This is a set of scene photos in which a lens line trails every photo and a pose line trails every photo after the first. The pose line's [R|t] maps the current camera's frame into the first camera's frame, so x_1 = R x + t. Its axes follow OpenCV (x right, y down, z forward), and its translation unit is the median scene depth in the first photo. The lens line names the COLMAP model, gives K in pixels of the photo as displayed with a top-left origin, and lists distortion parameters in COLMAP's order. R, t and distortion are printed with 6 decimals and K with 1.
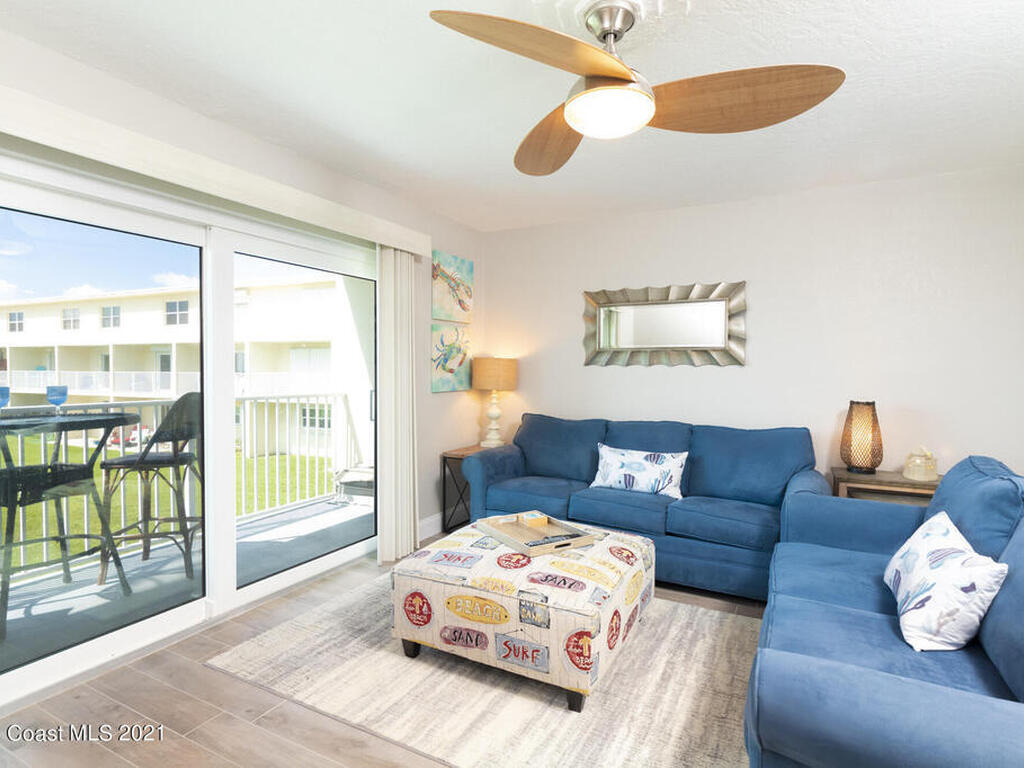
lens RADIAL K [[566.7, 0, 512.0], [0, 566.7, 384.0], [0, 0, 1]] dist [-0.005277, -0.000778]
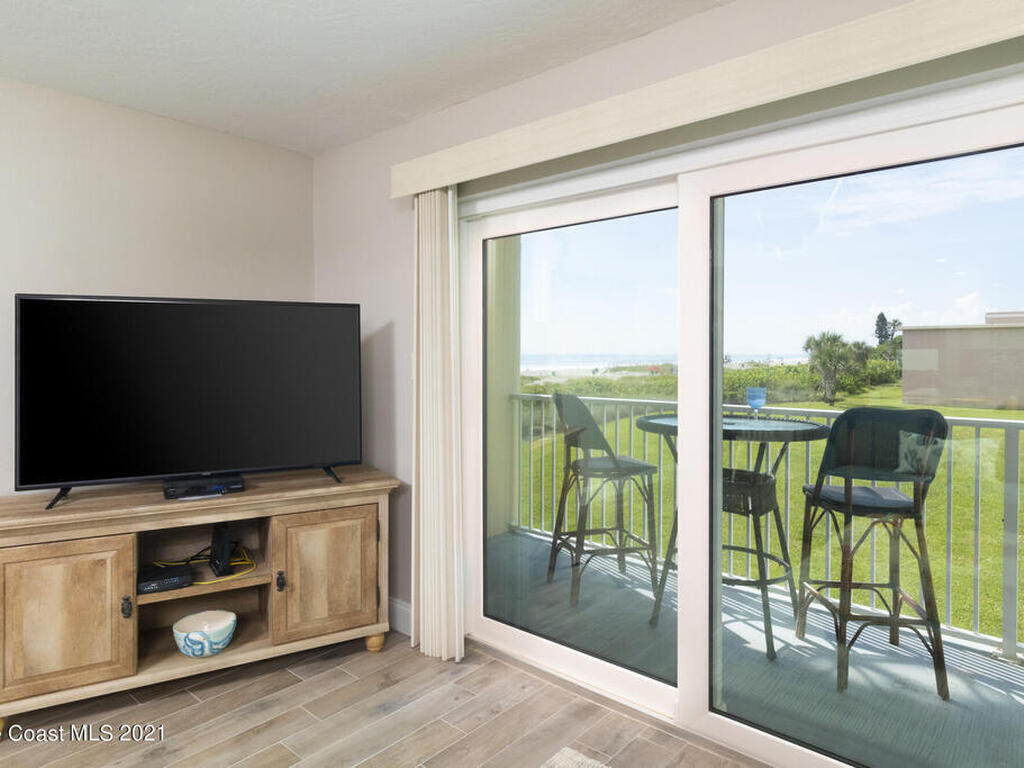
lens RADIAL K [[633.2, 0, 532.0], [0, 633.2, 368.8], [0, 0, 1]] dist [-0.002038, -0.000964]
pose [[-0.212192, 0.019342, -0.977037, 0.190427], [-0.025403, 0.999357, 0.025301, -0.031279], [0.976898, 0.030189, -0.211564, 0.640832]]
